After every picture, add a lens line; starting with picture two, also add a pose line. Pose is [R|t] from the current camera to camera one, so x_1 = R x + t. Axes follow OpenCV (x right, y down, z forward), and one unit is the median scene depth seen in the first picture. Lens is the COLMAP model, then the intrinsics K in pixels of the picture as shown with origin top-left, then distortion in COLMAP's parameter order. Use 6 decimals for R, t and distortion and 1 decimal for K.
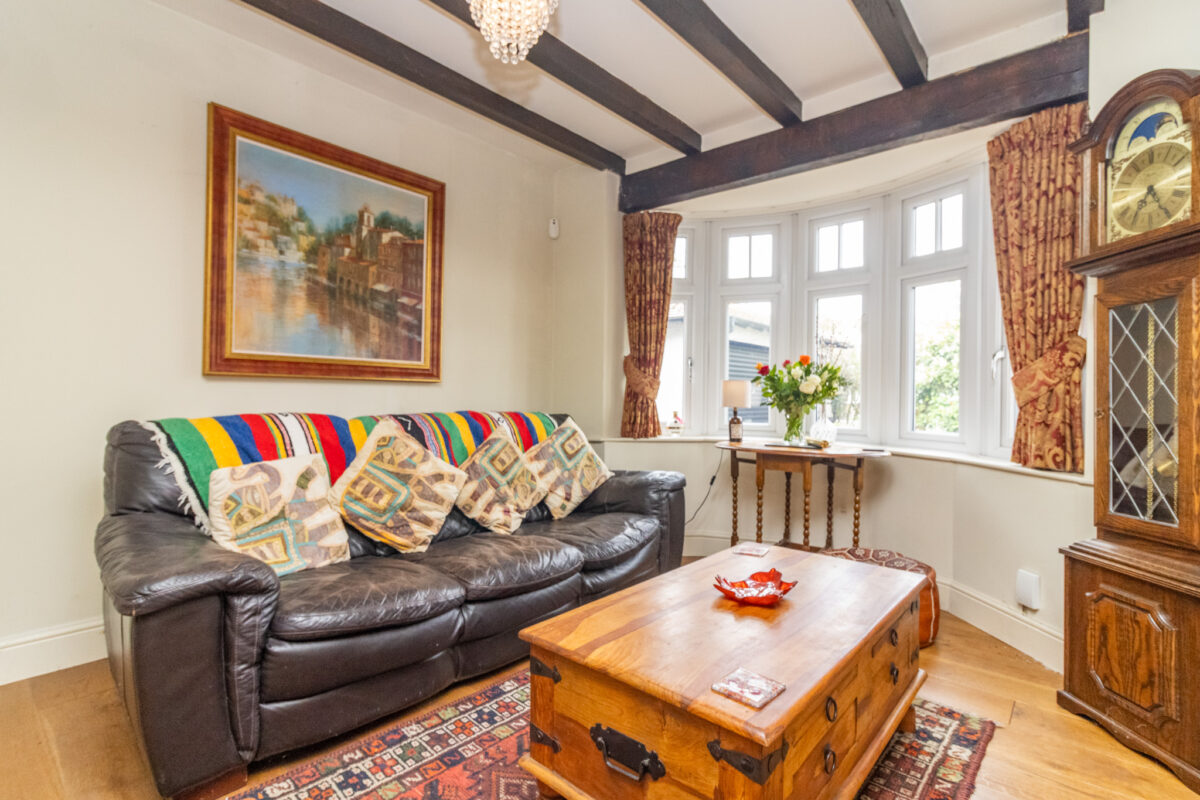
lens RADIAL K [[567.8, 0, 606.1], [0, 567.8, 393.9], [0, 0, 1]] dist [0.004789, 0.000535]
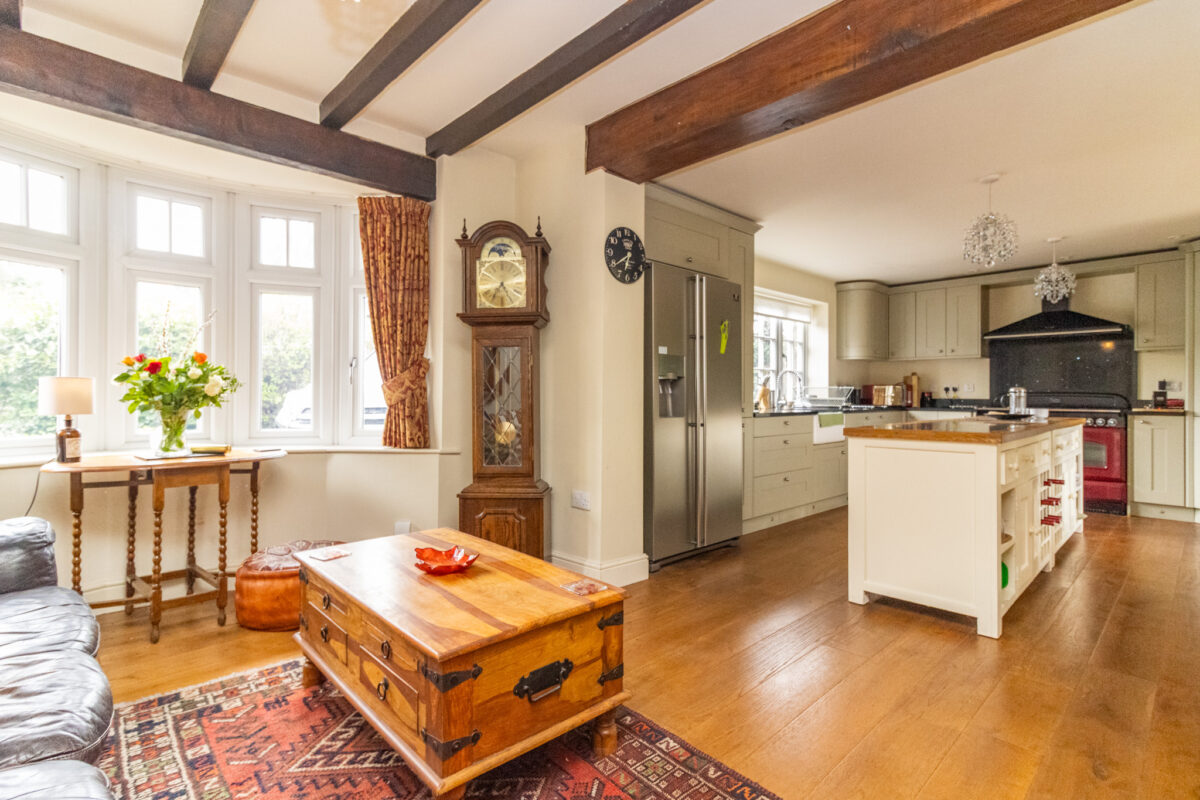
lens RADIAL K [[576.5, 0, 603.2], [0, 576.5, 393.8], [0, 0, 1]] dist [0.005649, 0.000266]
pose [[0.103880, -0.005708, 0.994573, -0.523368], [-0.007245, 0.999953, 0.006496, -0.014595], [-0.994563, -0.007880, 0.103833, 0.302971]]
